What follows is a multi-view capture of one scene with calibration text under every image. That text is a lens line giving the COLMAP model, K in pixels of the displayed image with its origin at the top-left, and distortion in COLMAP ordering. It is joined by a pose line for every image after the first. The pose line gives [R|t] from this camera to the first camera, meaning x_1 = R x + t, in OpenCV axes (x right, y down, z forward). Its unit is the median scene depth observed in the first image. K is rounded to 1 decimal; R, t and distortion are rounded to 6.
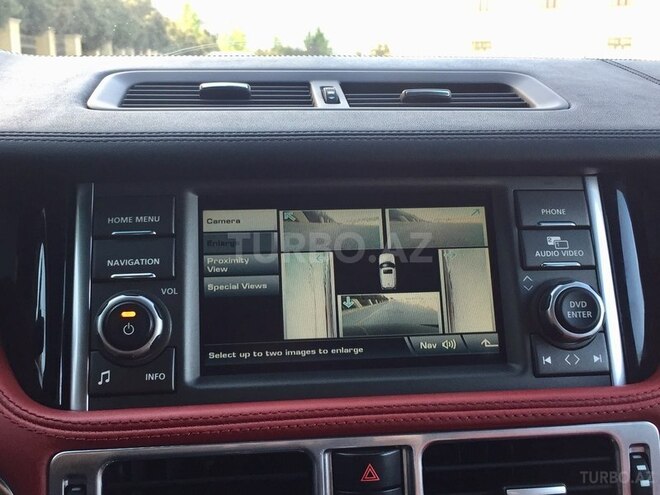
lens RADIAL K [[722.4, 0, 330.4], [0, 722.4, 247.8], [0, 0, 1]] dist [0.026828, 0.000000]
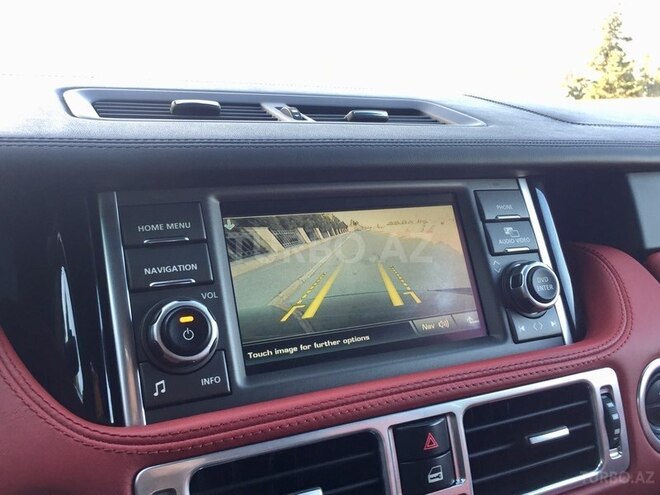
lens RADIAL K [[628.9, 0, 329.5], [0, 628.9, 246.6], [0, 0, 1]] dist [0.034142, 0.000000]
pose [[0.942014, -0.055240, 0.330996, -0.345662], [0.069545, 0.997081, -0.031523, 0.030984], [-0.328289, 0.052714, 0.943105, 0.112863]]
